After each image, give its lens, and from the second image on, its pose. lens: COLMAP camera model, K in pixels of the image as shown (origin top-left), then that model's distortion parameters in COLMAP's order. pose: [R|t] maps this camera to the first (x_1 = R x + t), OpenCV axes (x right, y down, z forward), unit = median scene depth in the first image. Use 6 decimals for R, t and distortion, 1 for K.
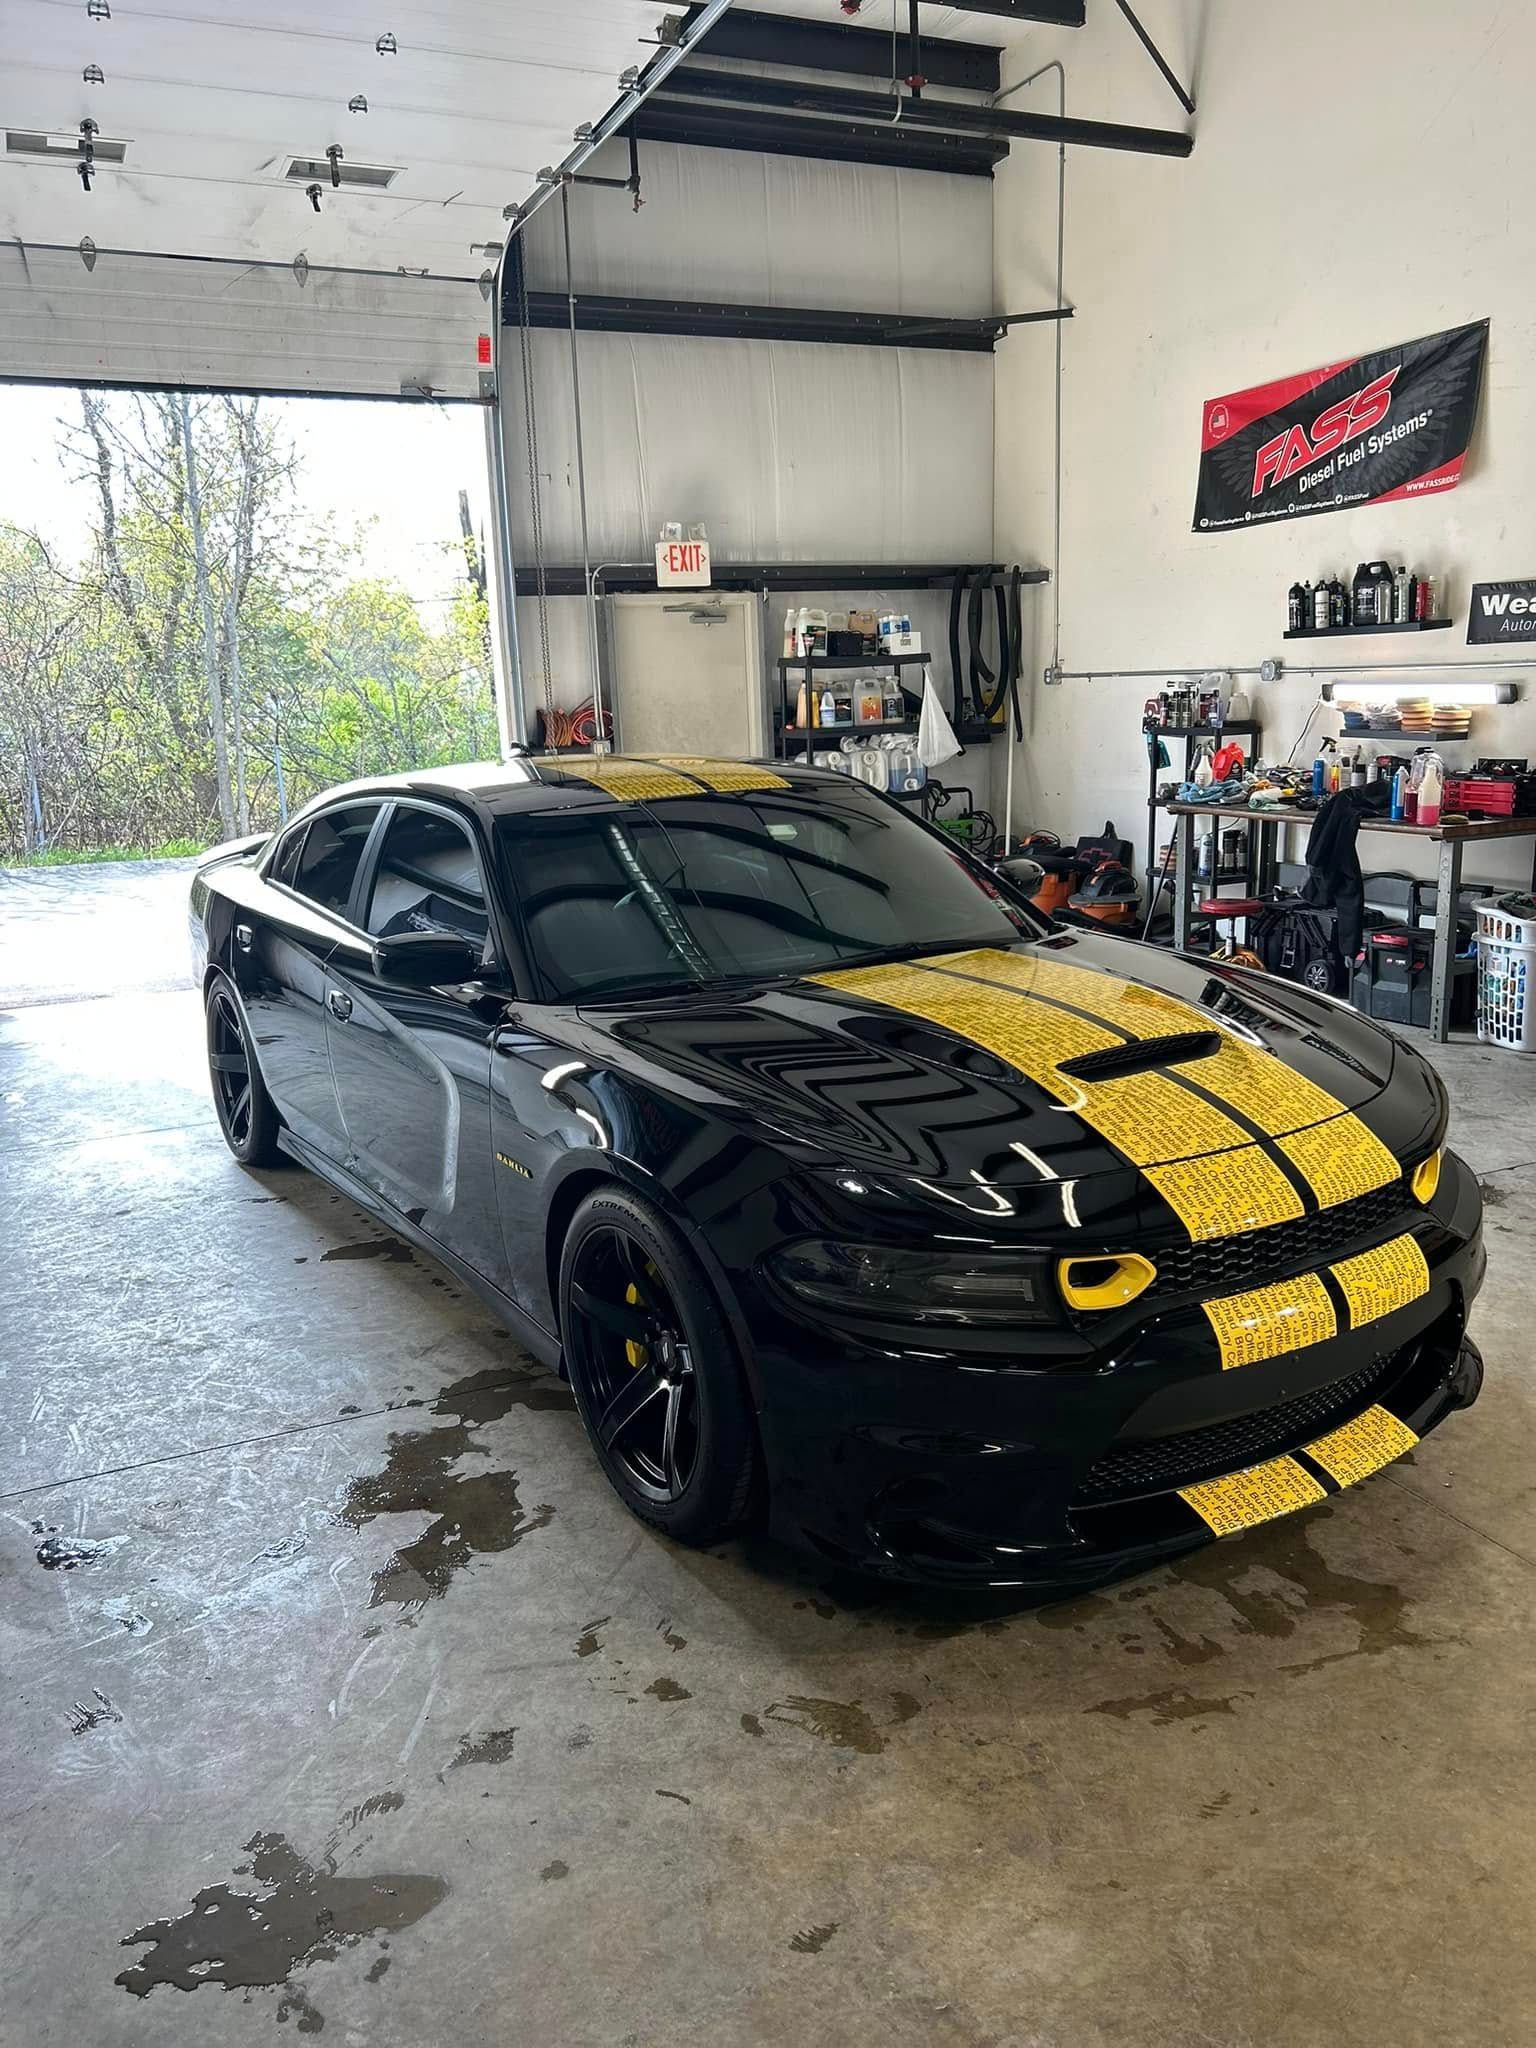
lens RADIAL K [[1533.0, 0, 768.0], [0, 1533.0, 1024.0], [0, 0, 1]] dist [0.036343, -0.045877]
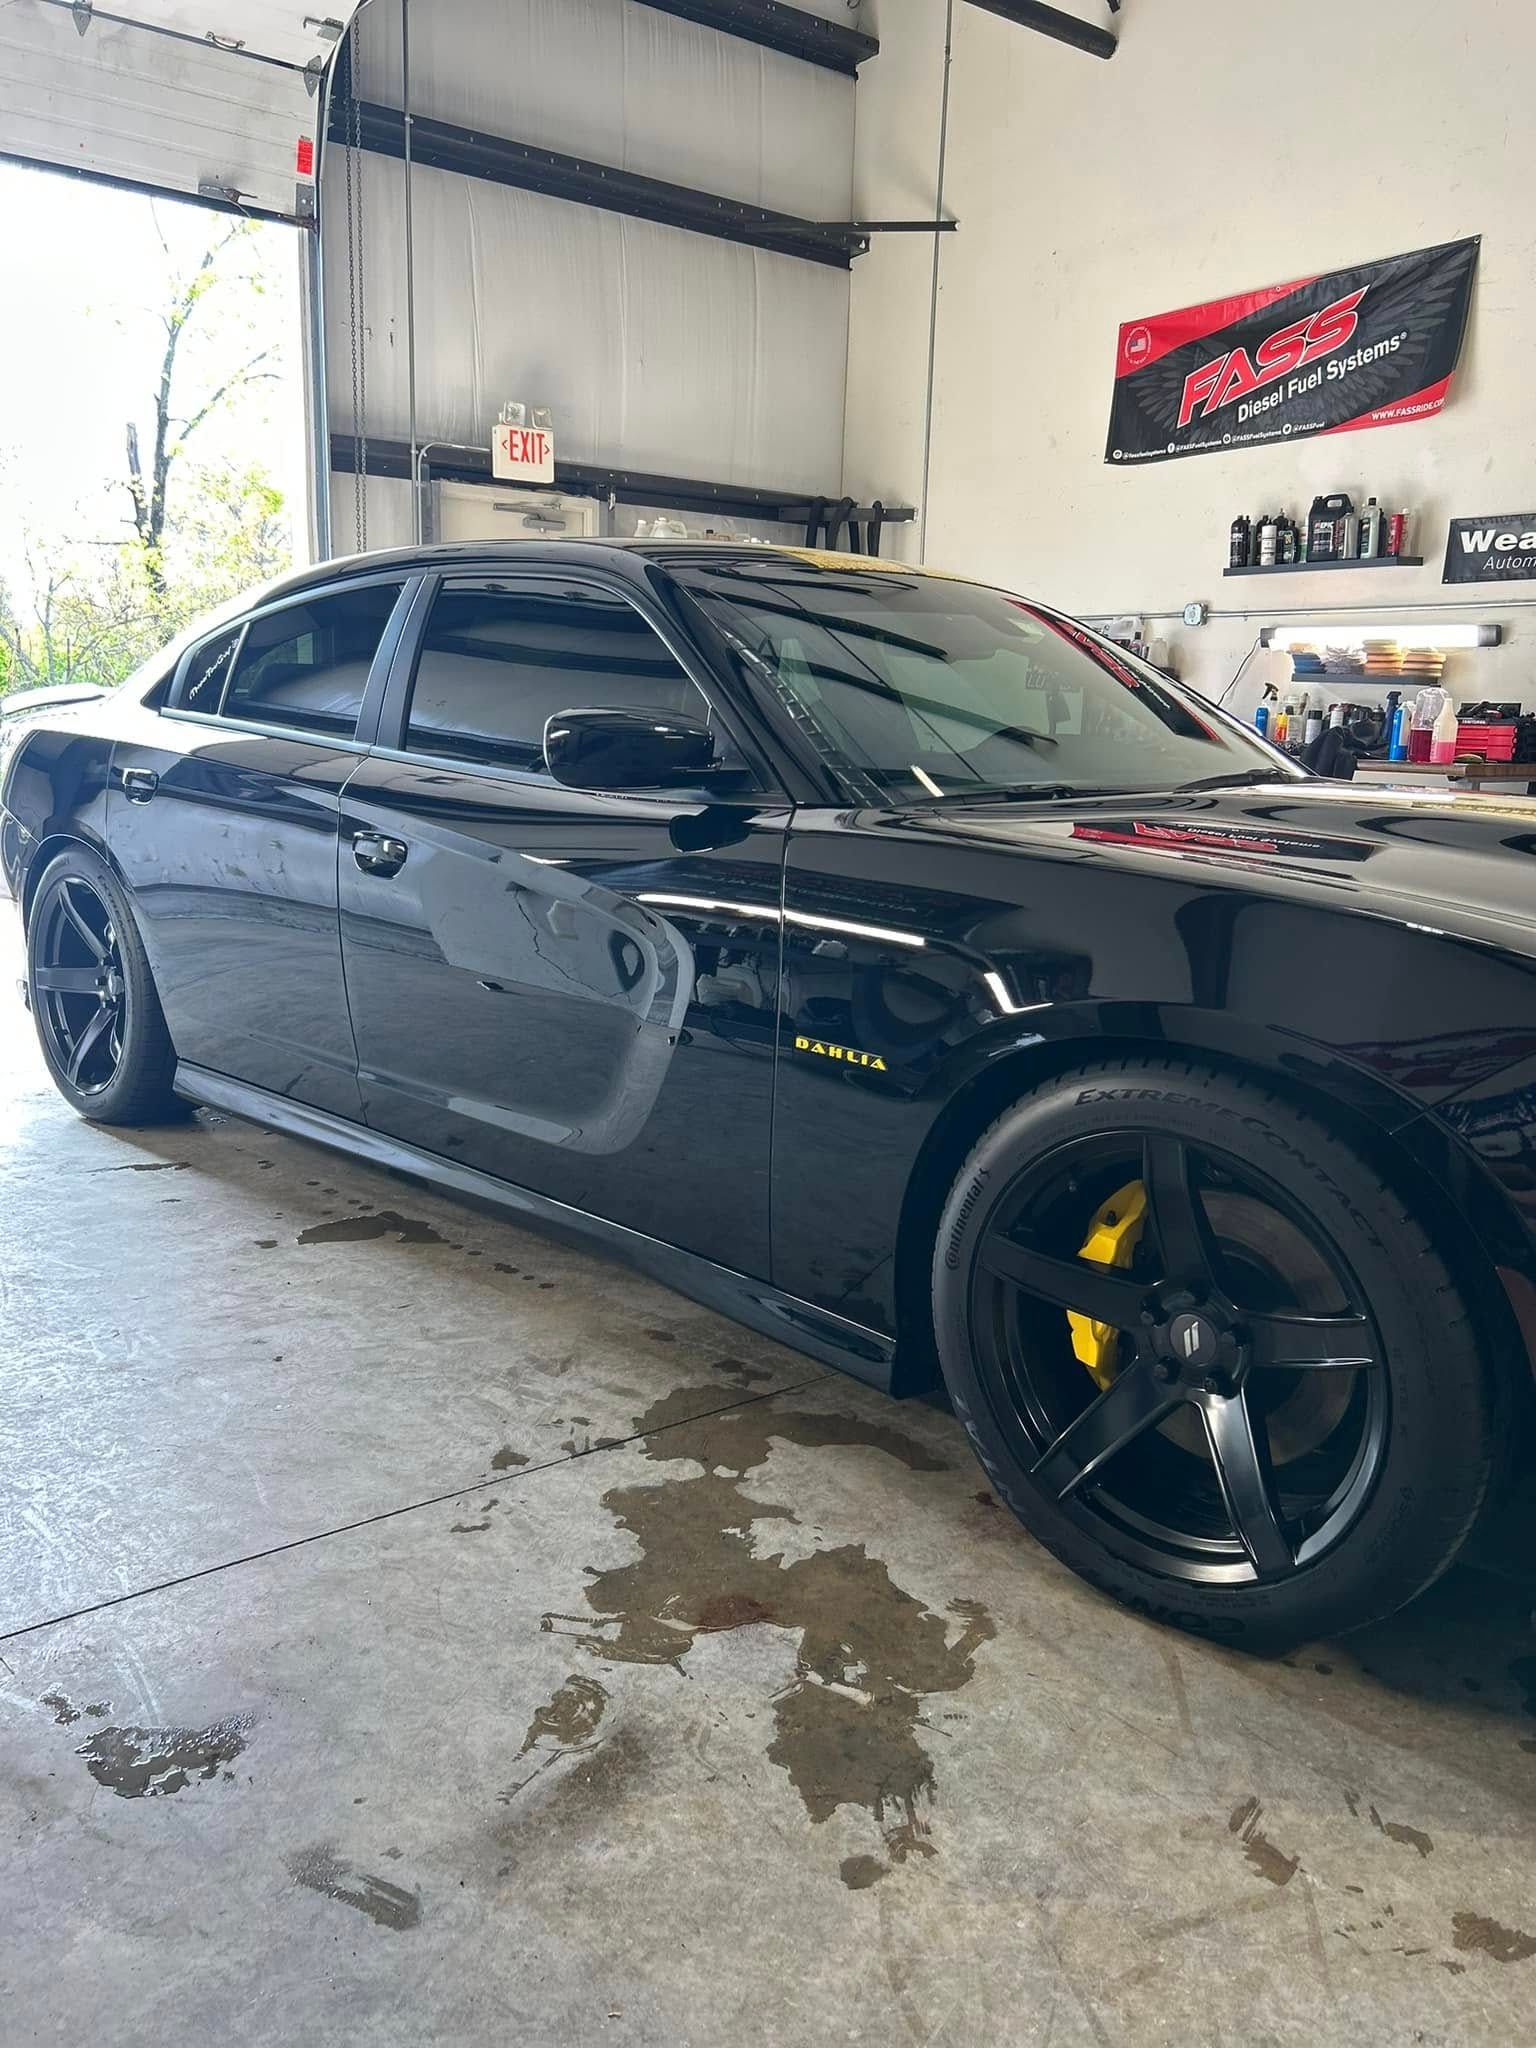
lens RADIAL K [[1533.0, 0, 768.0], [0, 1533.0, 1024.0], [0, 0, 1]] dist [0.036343, -0.045877]
pose [[0.971873, 0.015302, 0.235008, -0.152029], [-0.011546, 0.999783, -0.017350, 0.040226], [-0.235222, 0.014149, 0.971839, 0.176193]]
